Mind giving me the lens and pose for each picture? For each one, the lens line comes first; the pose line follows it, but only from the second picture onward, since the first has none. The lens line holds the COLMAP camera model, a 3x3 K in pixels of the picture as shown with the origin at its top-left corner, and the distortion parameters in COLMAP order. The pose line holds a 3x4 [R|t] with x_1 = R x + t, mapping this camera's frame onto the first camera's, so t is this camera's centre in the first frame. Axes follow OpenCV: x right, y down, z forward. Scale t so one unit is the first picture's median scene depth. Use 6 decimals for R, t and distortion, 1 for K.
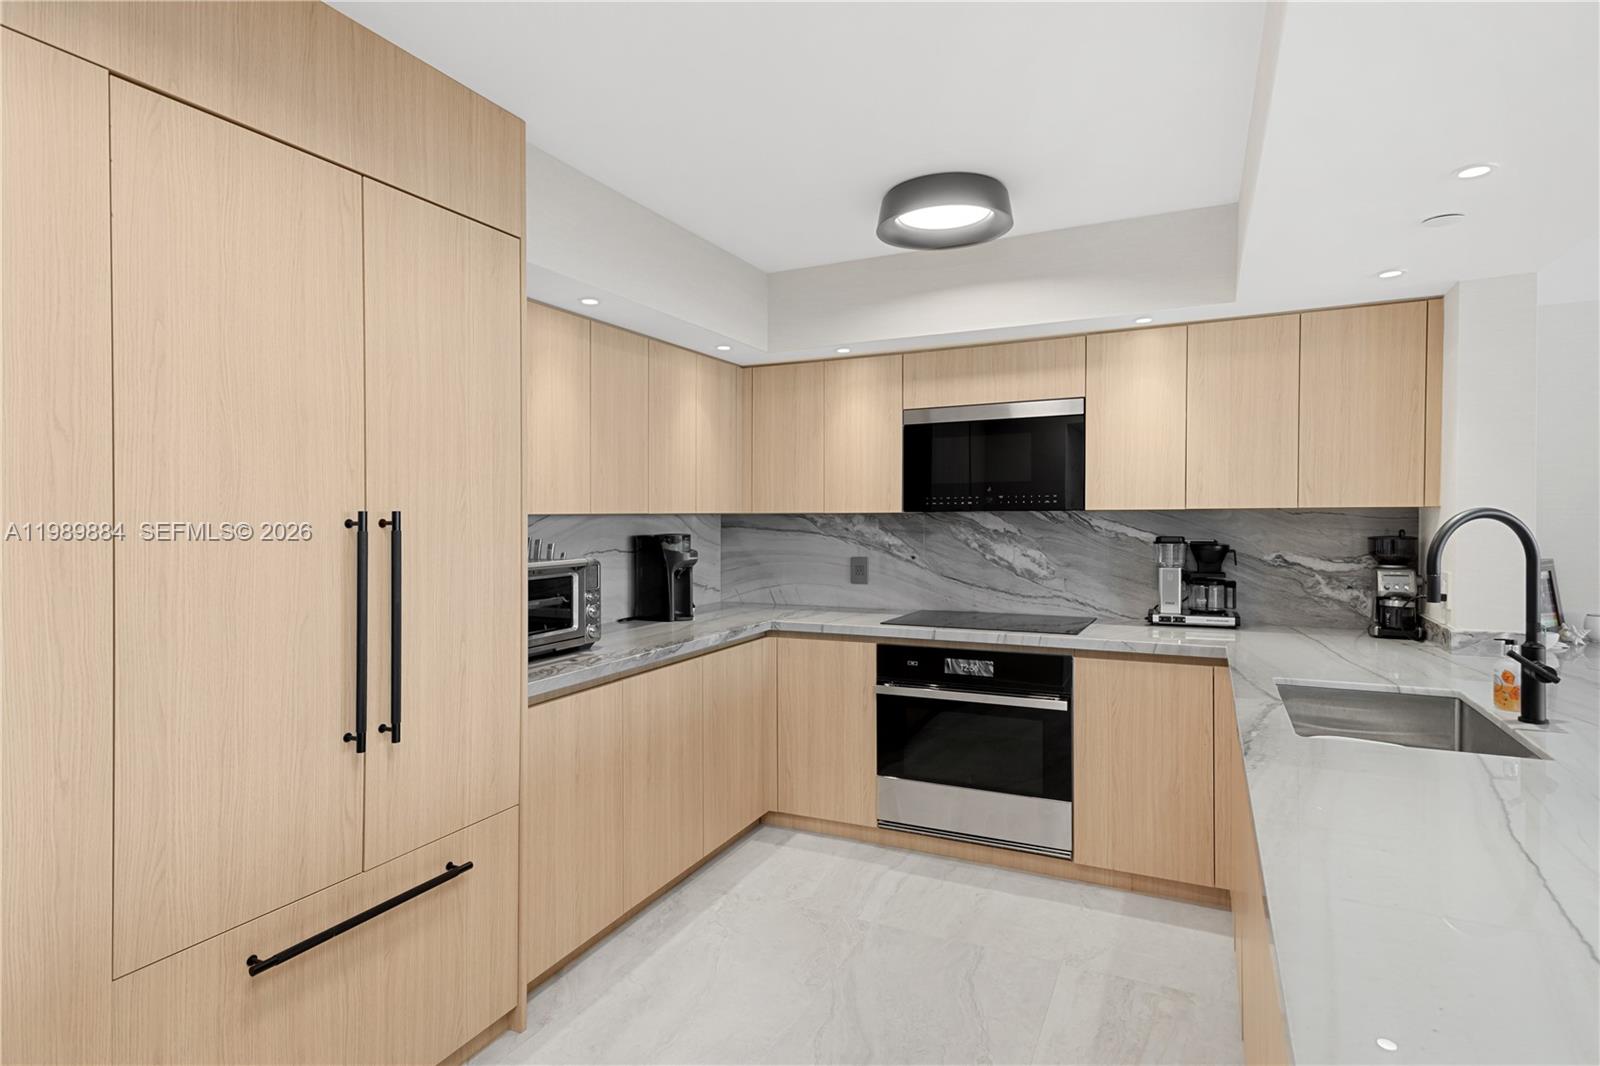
lens RADIAL K [[830.8, 0, 795.6], [0, 830.8, 523.0], [0, 0, 1]] dist [0.000100, 0.000275]
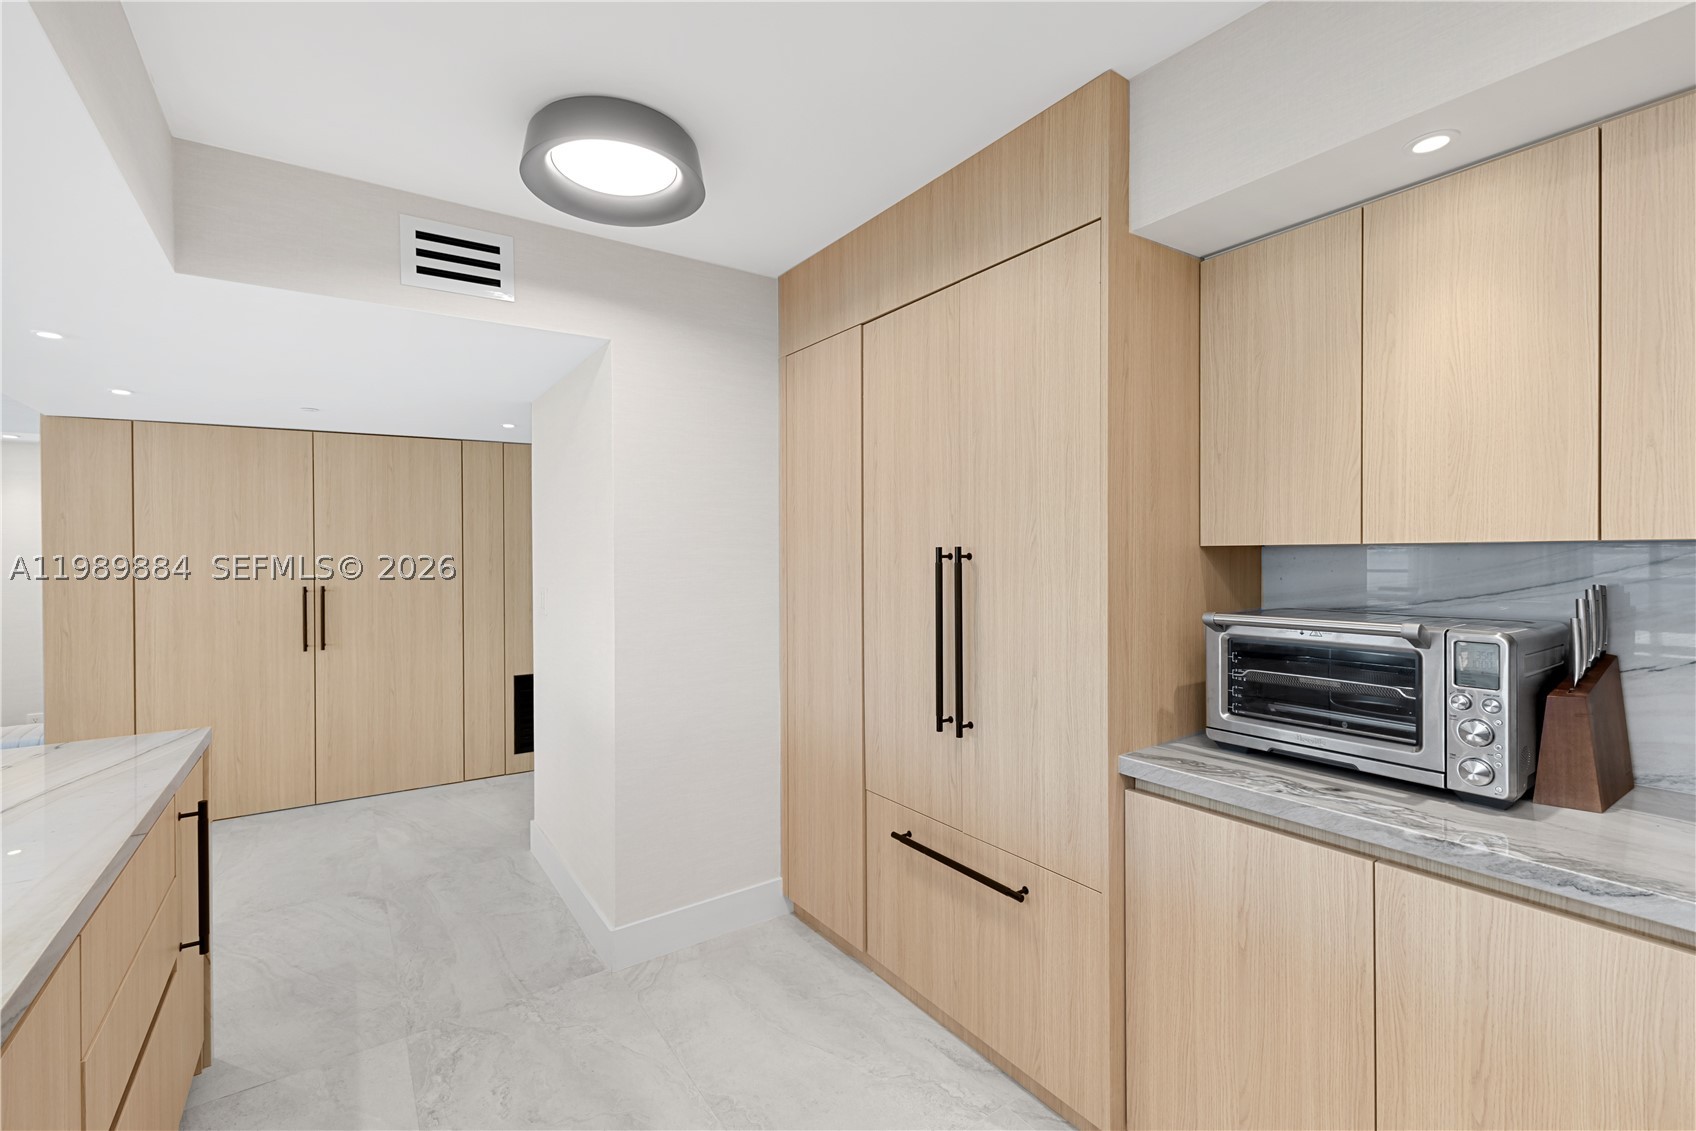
lens RADIAL K [[752.8, 0, 848.8], [0, 752.8, 561.9], [0, 0, 1]] dist [0.013457, -0.000765]
pose [[-0.494681, 0.021876, -0.868799, 0.307006], [0.003877, 0.999729, 0.022965, -0.010943], [0.869066, 0.007992, -0.494632, 0.780921]]
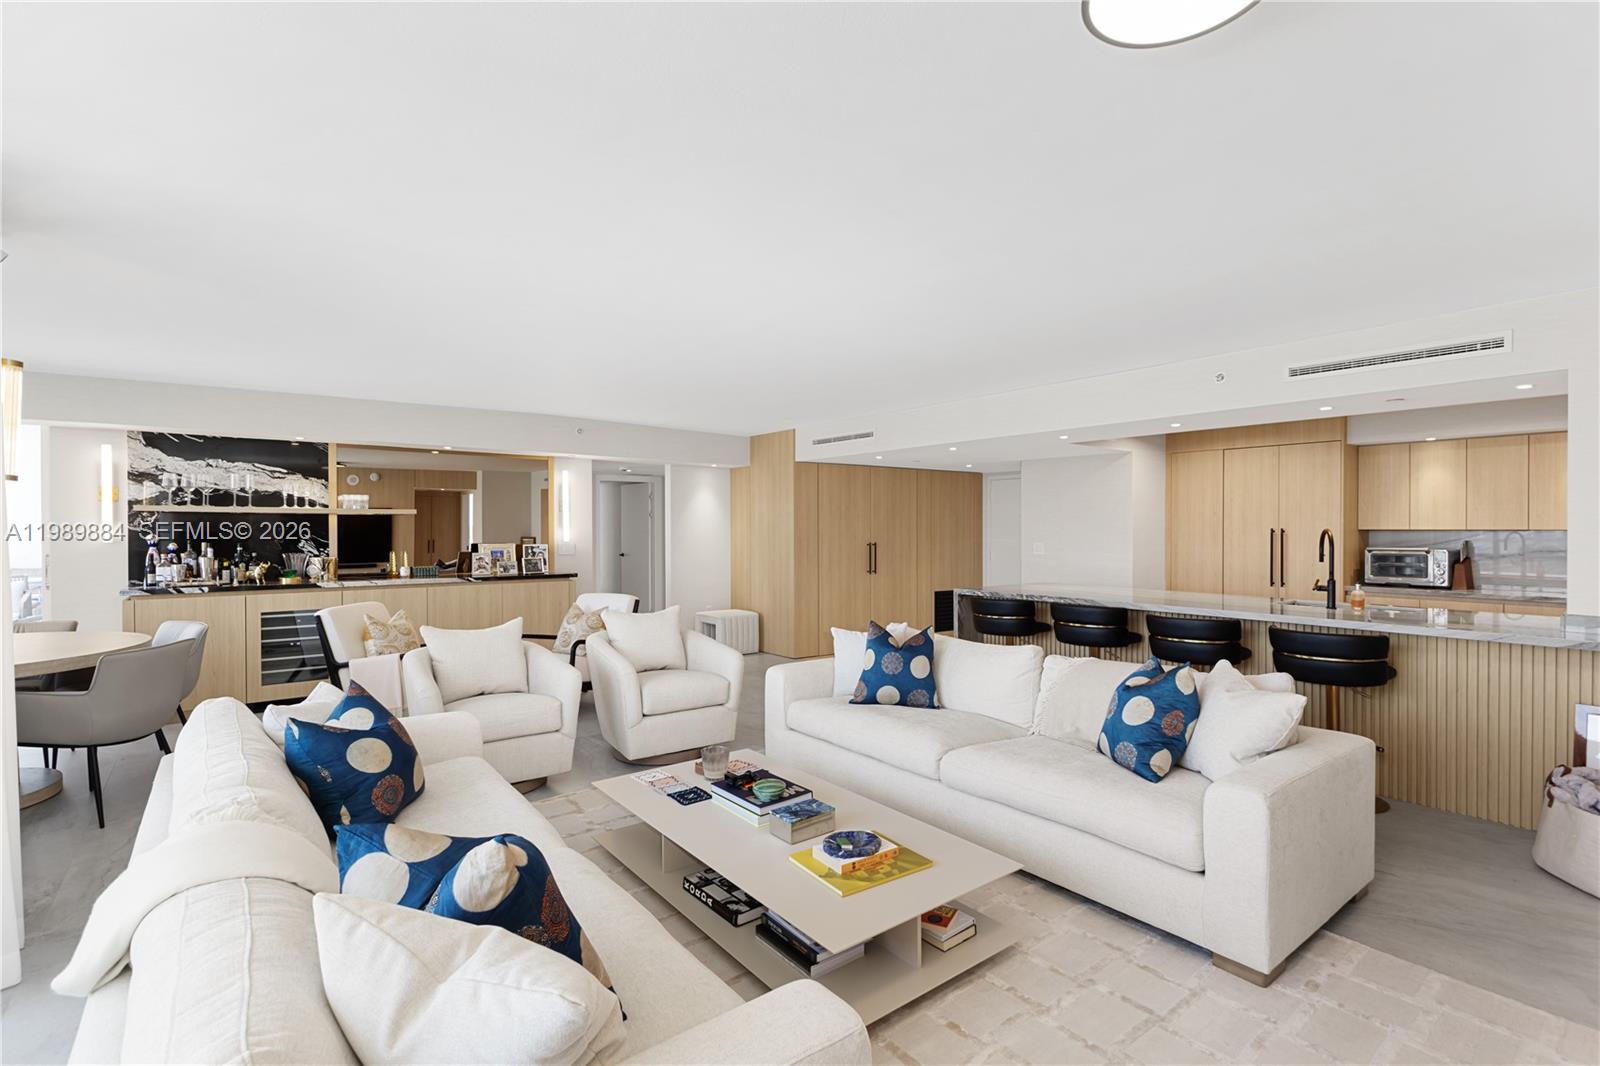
lens RADIAL K [[748.9, 0, 800.0], [0, 748.9, 533.0], [0, 0, 1]] dist [-0.003321, -0.000451]
pose [[-0.436110, 0.010359, -0.899834, 2.088896], [-0.011670, 0.999785, 0.017165, -0.016205], [0.899818, 0.017987, -0.435895, 0.263692]]
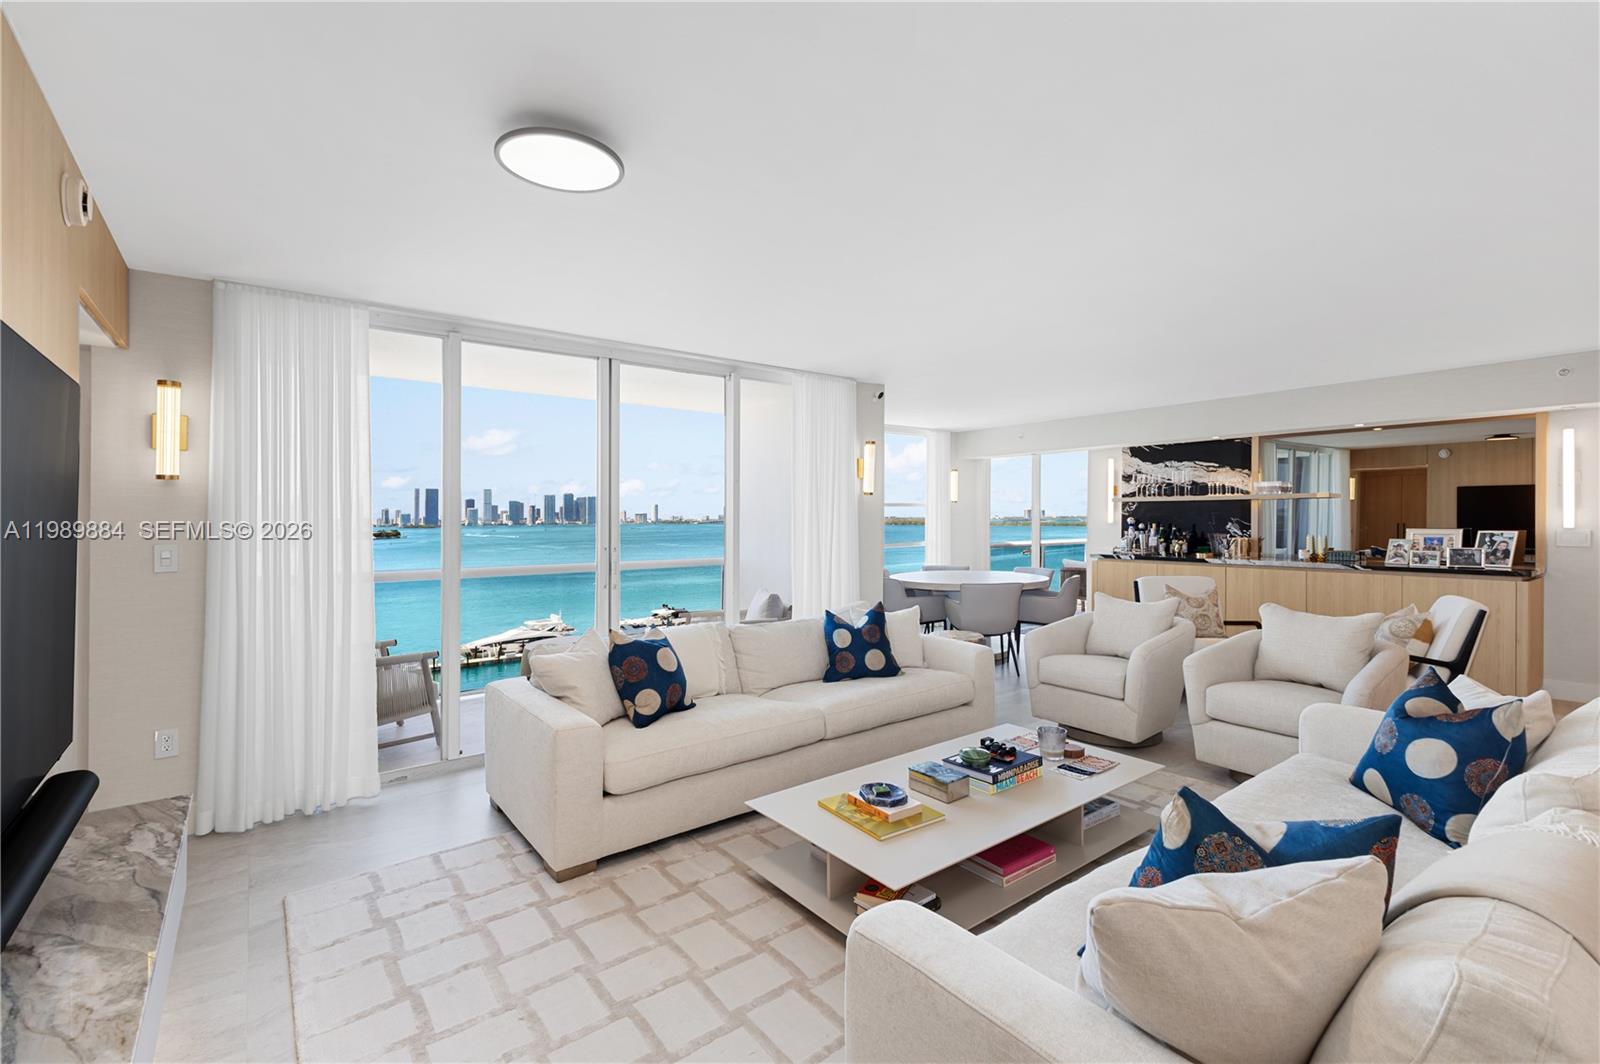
lens RADIAL K [[703.3, 0, 805.9], [0, 703.3, 526.6], [0, 0, 1]] dist [0.013708, -0.000548]
pose [[-0.897254, 0.004459, 0.441493, 1.129894], [0.017257, 0.999539, 0.024977, -0.013349], [-0.441178, 0.030029, -0.896917, 0.751159]]
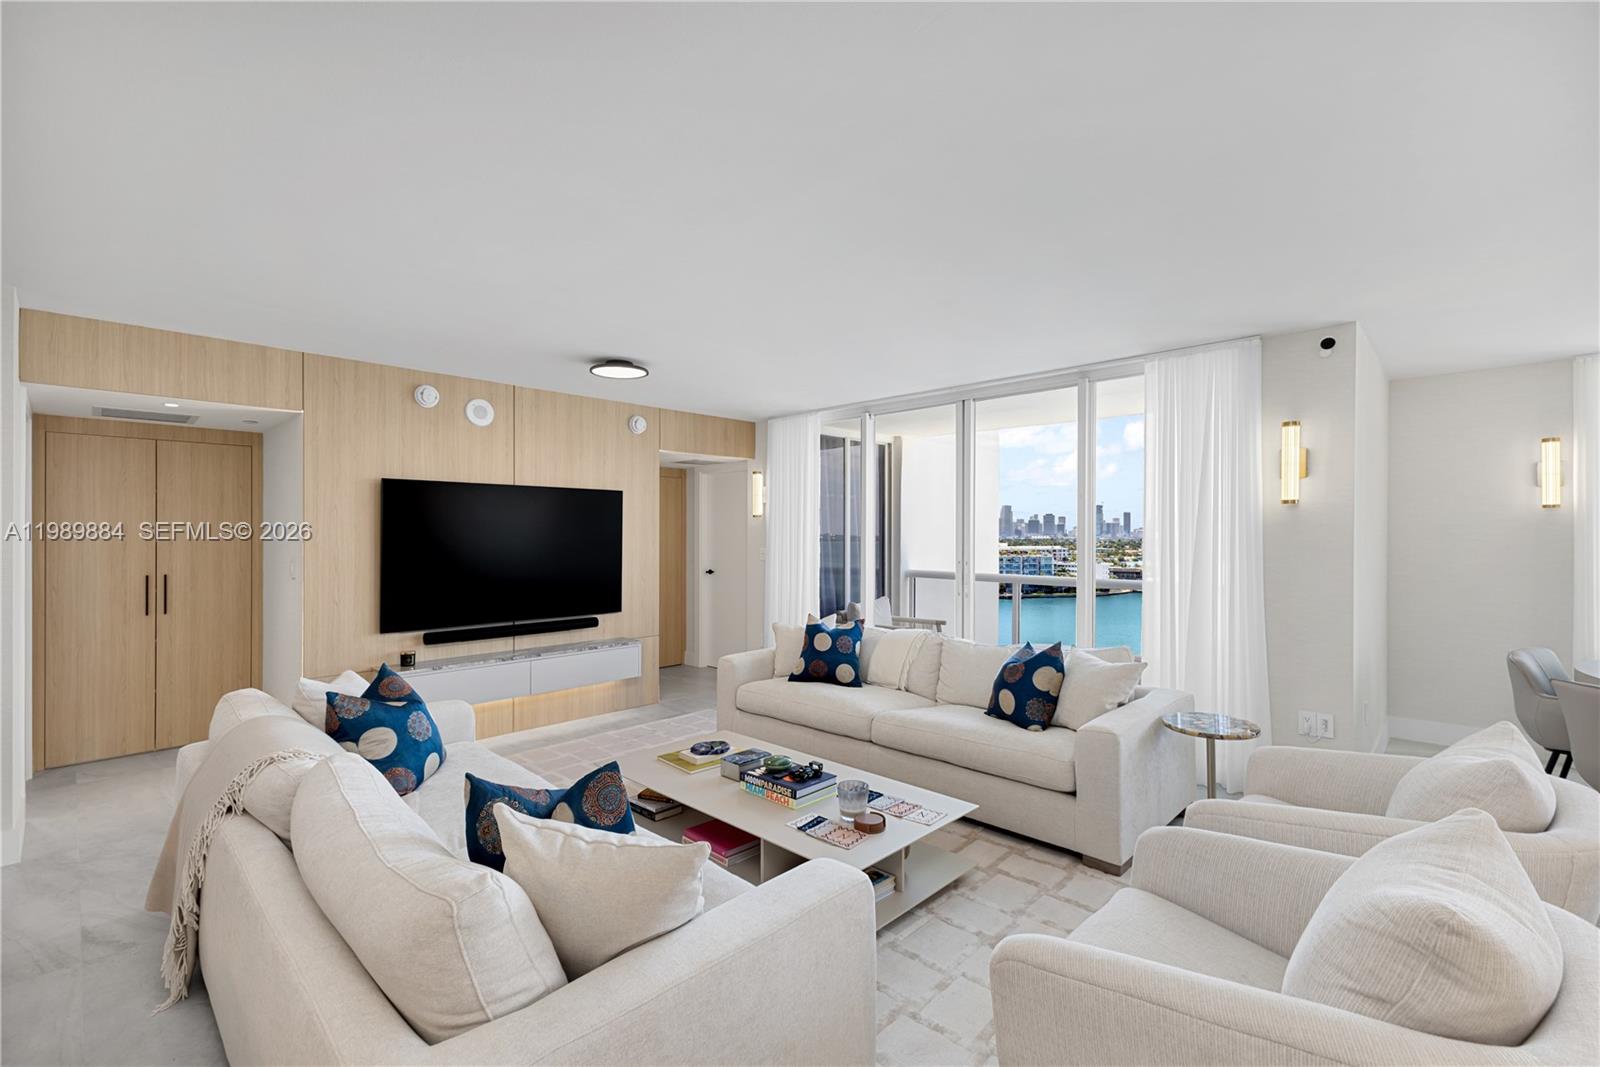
lens RADIAL K [[703.3, 0, 805.9], [0, 703.3, 528.1], [0, 0, 1]] dist [0.013708, -0.000548]
pose [[0.307186, 0.012401, 0.951569, 0.443806], [0.014866, 0.999731, -0.017828, 0.003133], [-0.951534, 0.019623, 0.306918, -0.455480]]
